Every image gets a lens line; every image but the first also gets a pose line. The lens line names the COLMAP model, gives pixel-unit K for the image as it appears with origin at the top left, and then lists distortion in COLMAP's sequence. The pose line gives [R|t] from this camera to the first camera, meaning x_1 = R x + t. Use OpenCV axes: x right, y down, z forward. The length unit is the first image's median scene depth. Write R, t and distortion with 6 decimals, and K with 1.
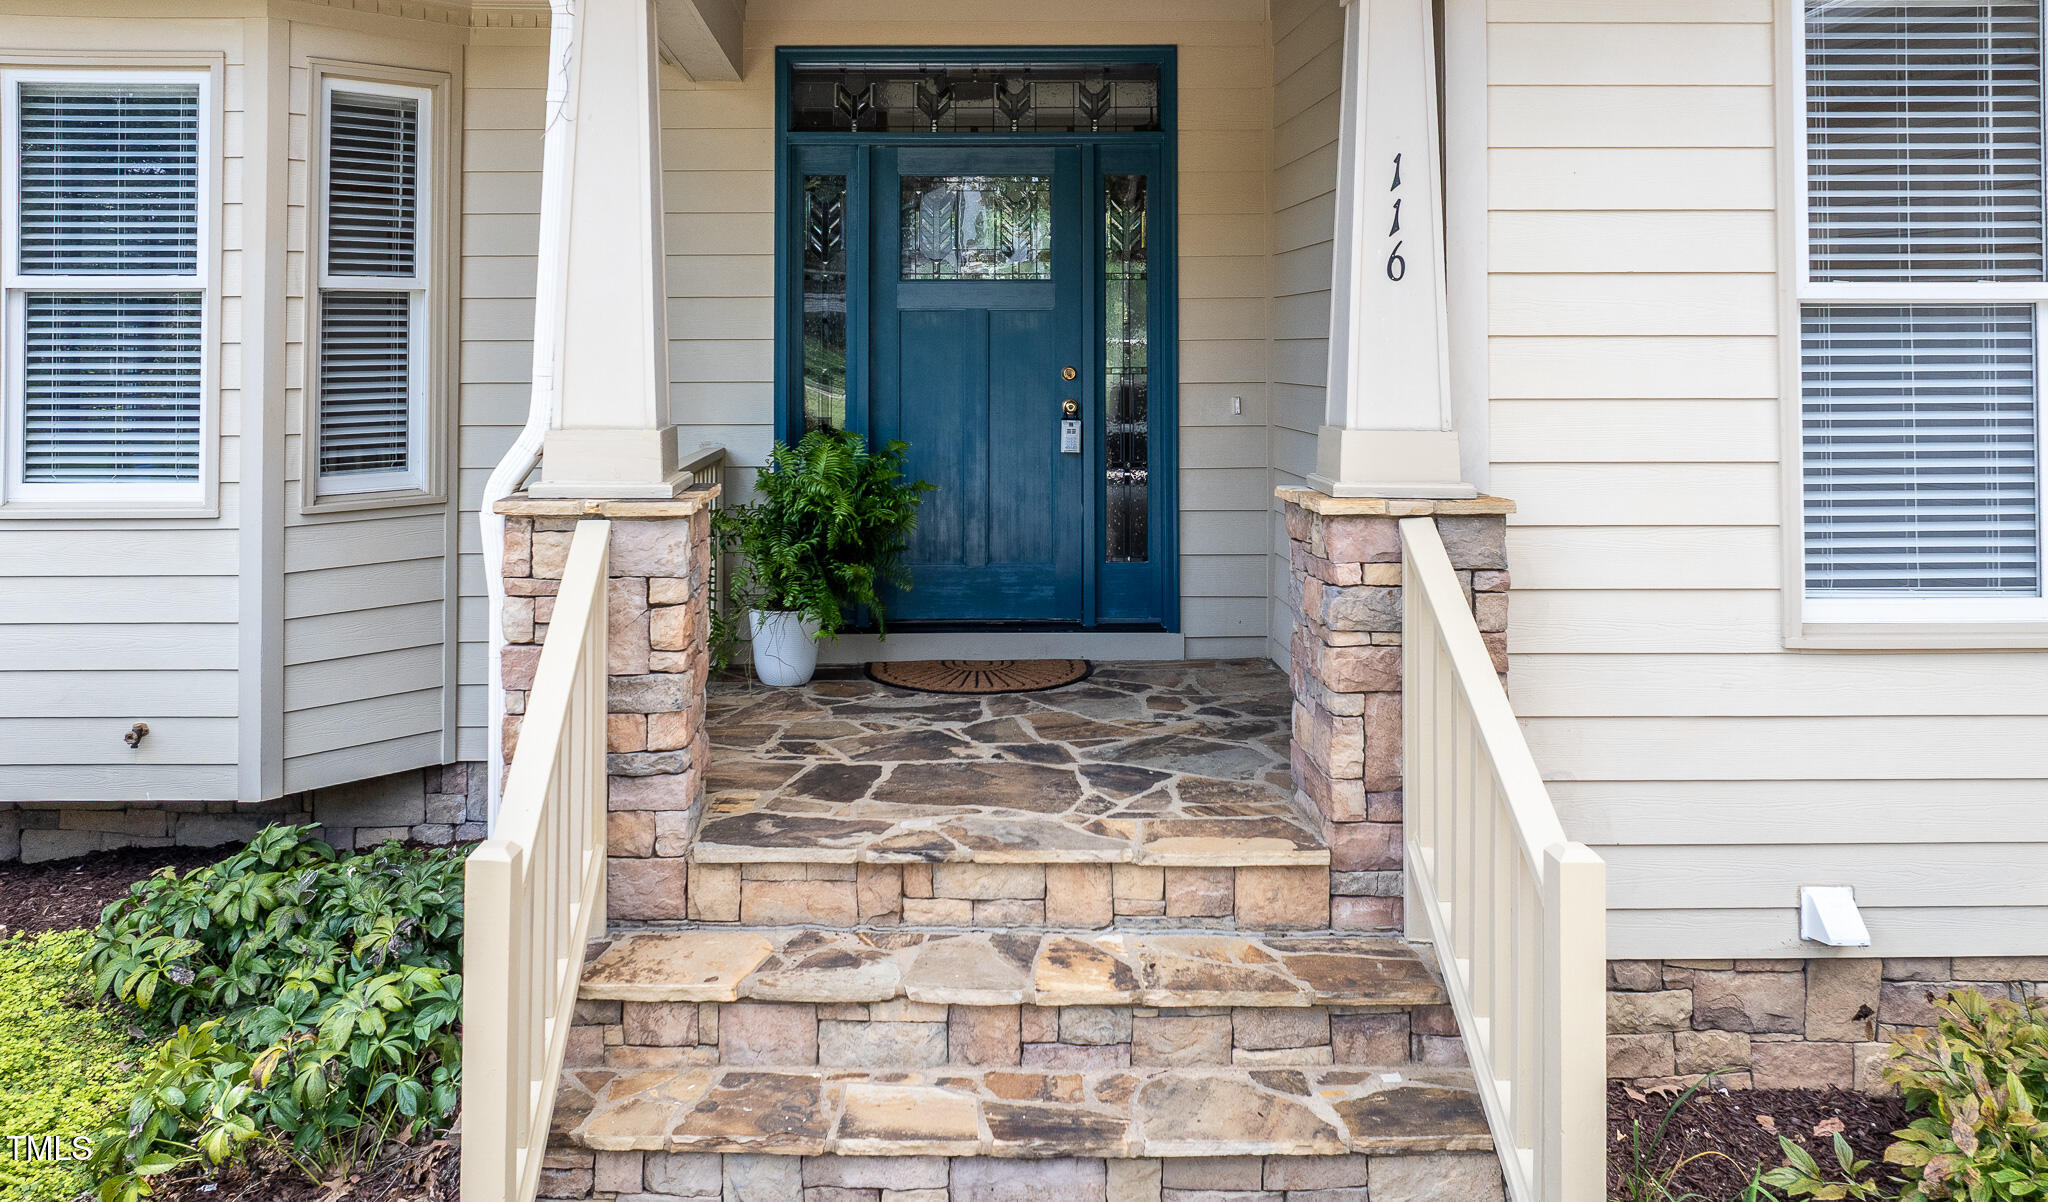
lens RADIAL K [[1545.1, 0, 936.2], [0, 1545.1, 309.0], [0, 0, 1]] dist [-0.005027, 0.000053]
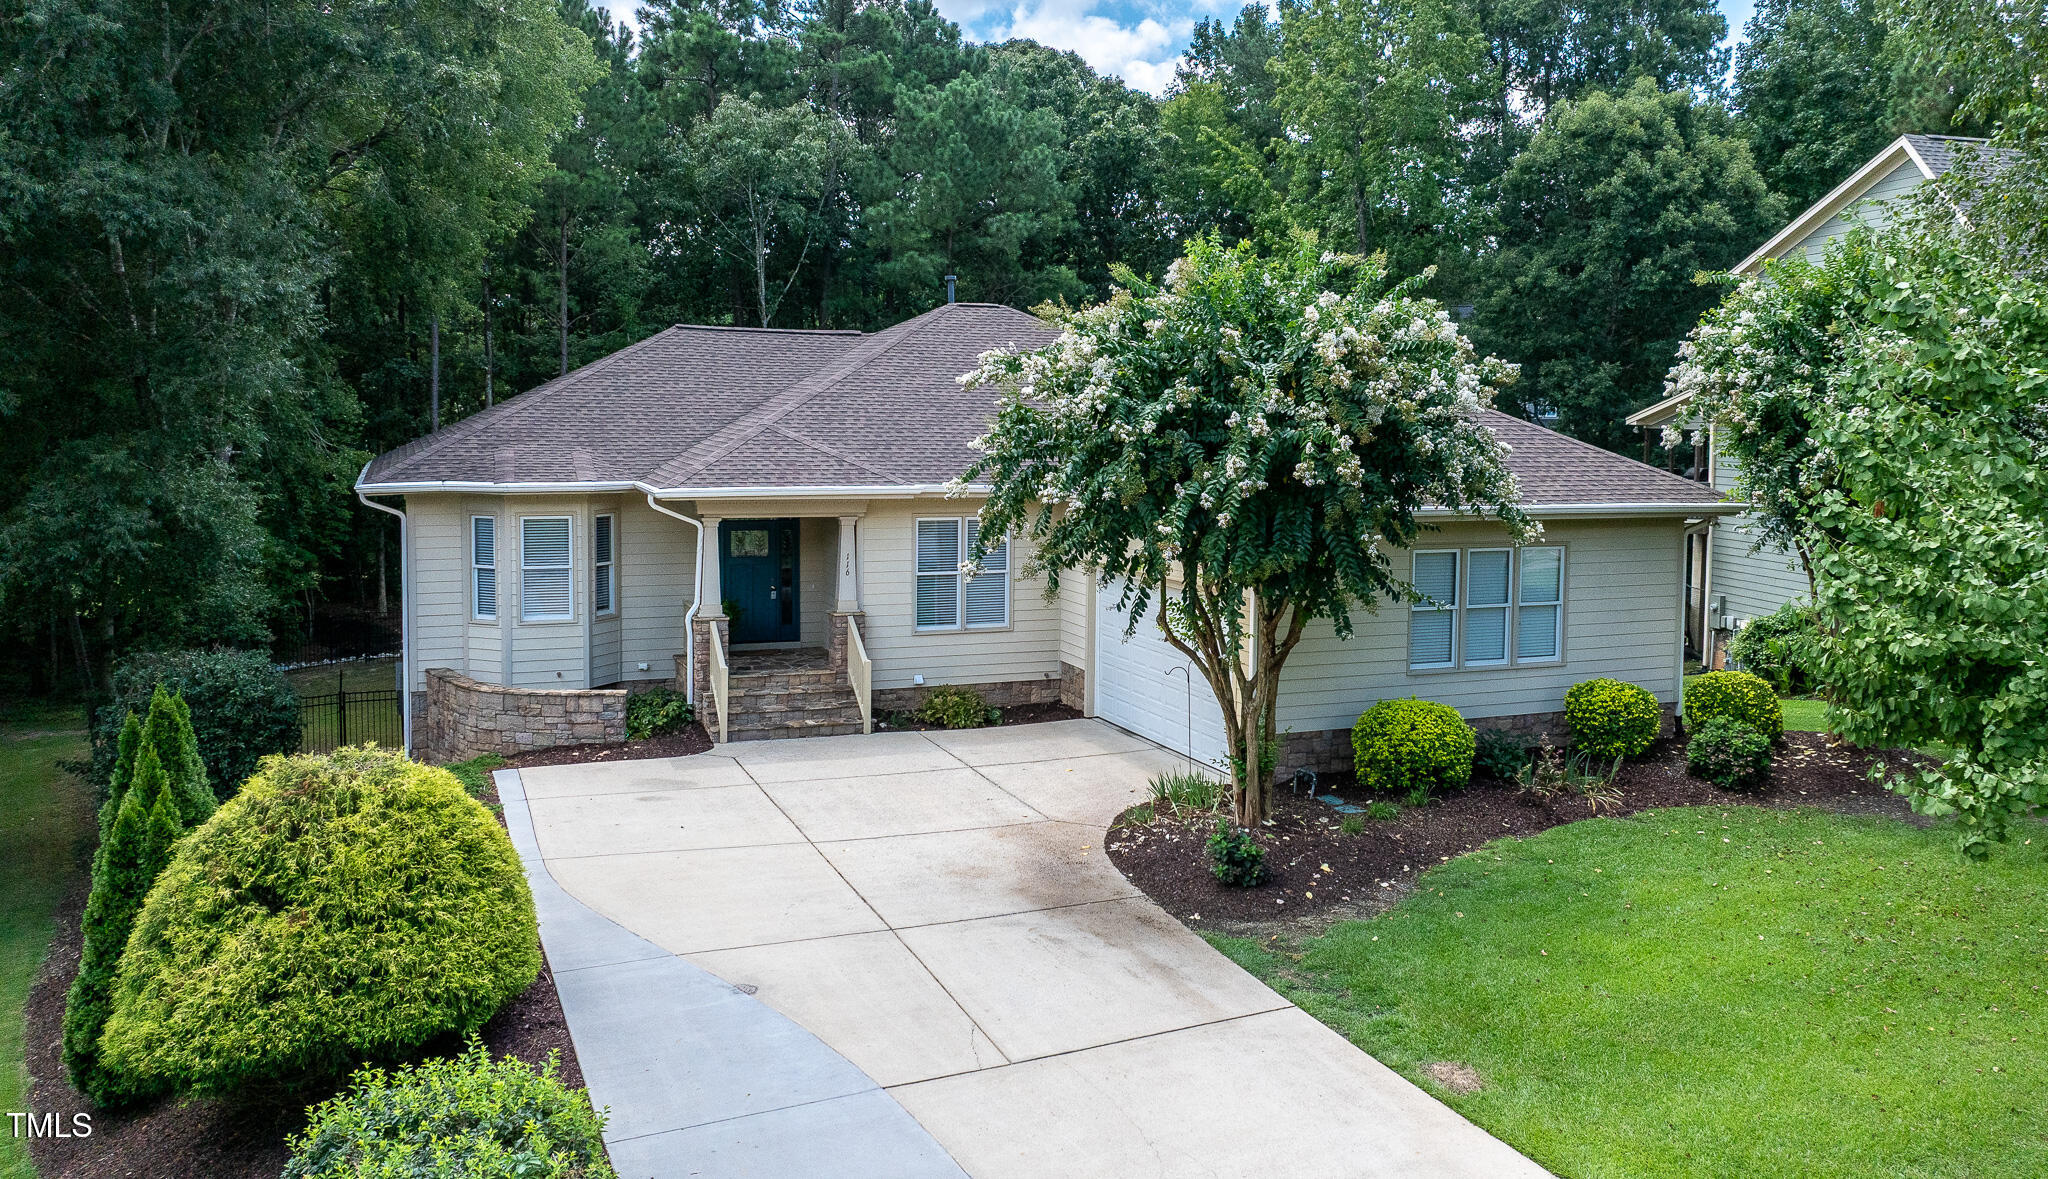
lens RADIAL K [[1622.3, 0, 1110.1], [0, 1622.3, 526.2], [0, 0, 1]] dist [-0.016447, 0.013228]
pose [[0.914717, -0.015376, 0.403803, -1.227841], [-0.027785, 0.994518, 0.100810, -0.822573], [-0.403139, -0.103432, 0.909275, -4.796817]]
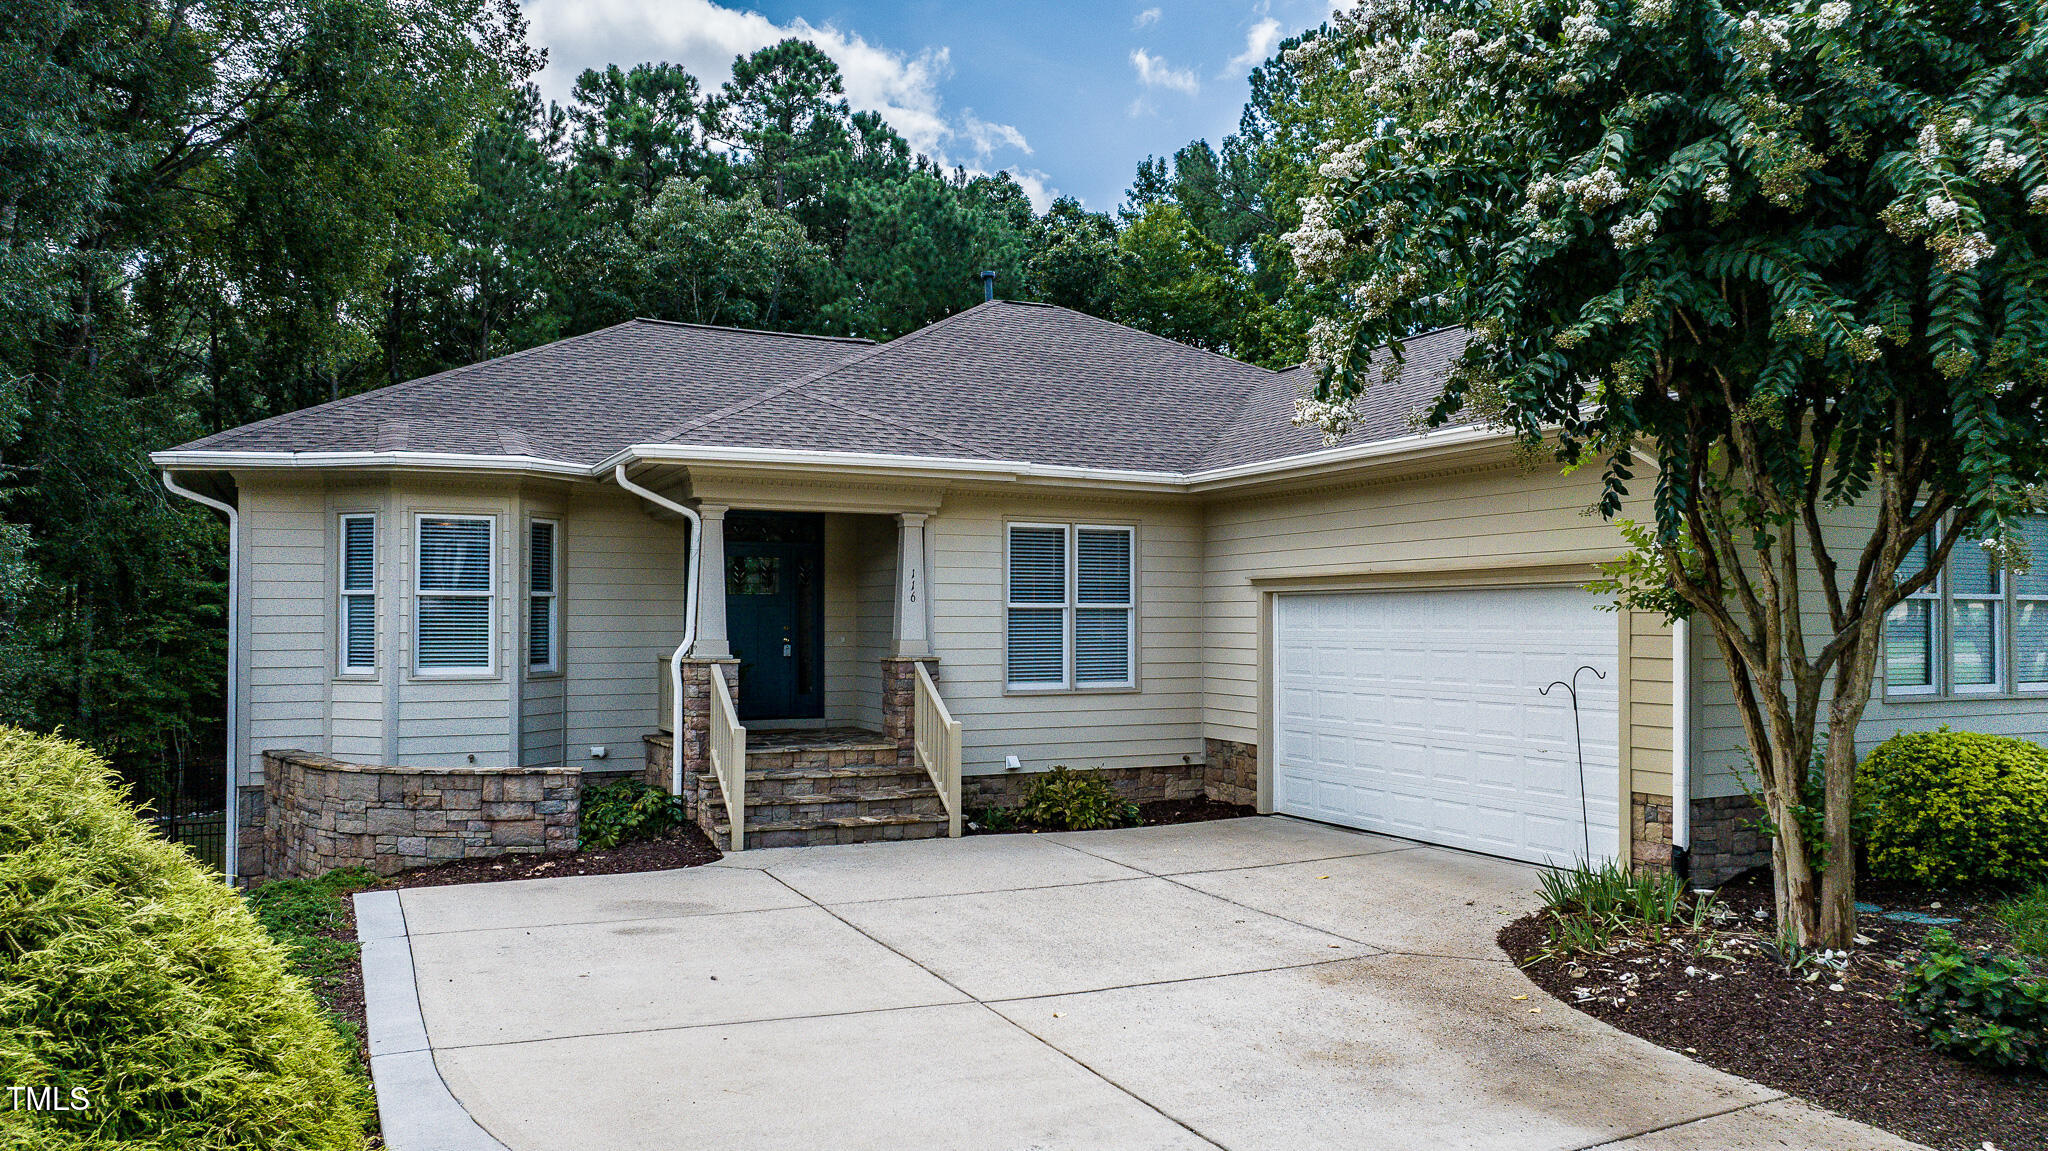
lens RADIAL K [[1443.2, 0, 1025.3], [0, 1443.2, 612.5], [0, 0, 1]] dist [-0.029128, 0.021595]
pose [[0.898632, 0.006046, 0.438661, -1.007362], [-0.015608, 0.999713, 0.018194, -0.060524], [-0.438425, -0.023196, 0.898469, -2.307838]]
